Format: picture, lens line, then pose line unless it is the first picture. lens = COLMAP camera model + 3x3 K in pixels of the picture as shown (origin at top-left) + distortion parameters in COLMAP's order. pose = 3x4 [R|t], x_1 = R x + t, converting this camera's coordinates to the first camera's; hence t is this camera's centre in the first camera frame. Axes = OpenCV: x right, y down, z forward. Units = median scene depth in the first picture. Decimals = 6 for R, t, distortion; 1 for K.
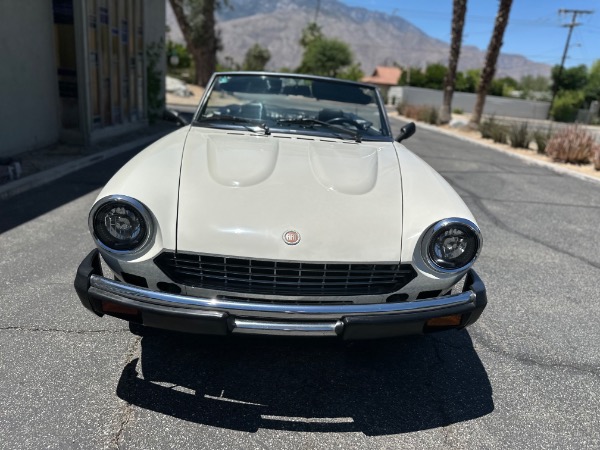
lens RADIAL K [[425.8, 0, 305.9], [0, 425.8, 233.5], [0, 0, 1]] dist [0.008766, -0.020270]
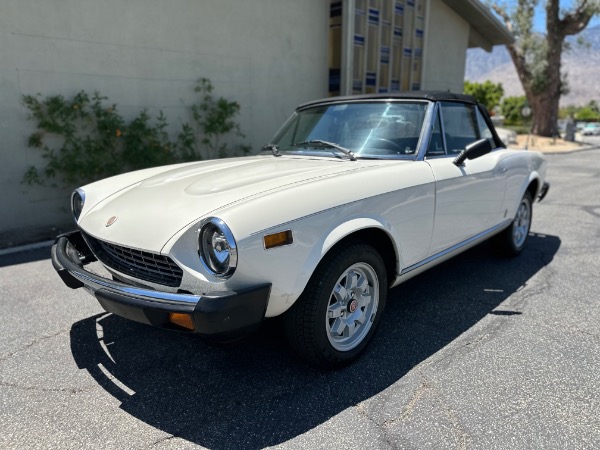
lens RADIAL K [[425.8, 0, 294.9], [0, 425.8, 230.1], [0, 0, 1]] dist [0.008766, -0.020270]
pose [[0.691526, 0.074126, -0.718538, 0.172760], [-0.168354, 0.983866, -0.060528, 0.003148], [0.702459, 0.162826, 0.692848, 0.070539]]
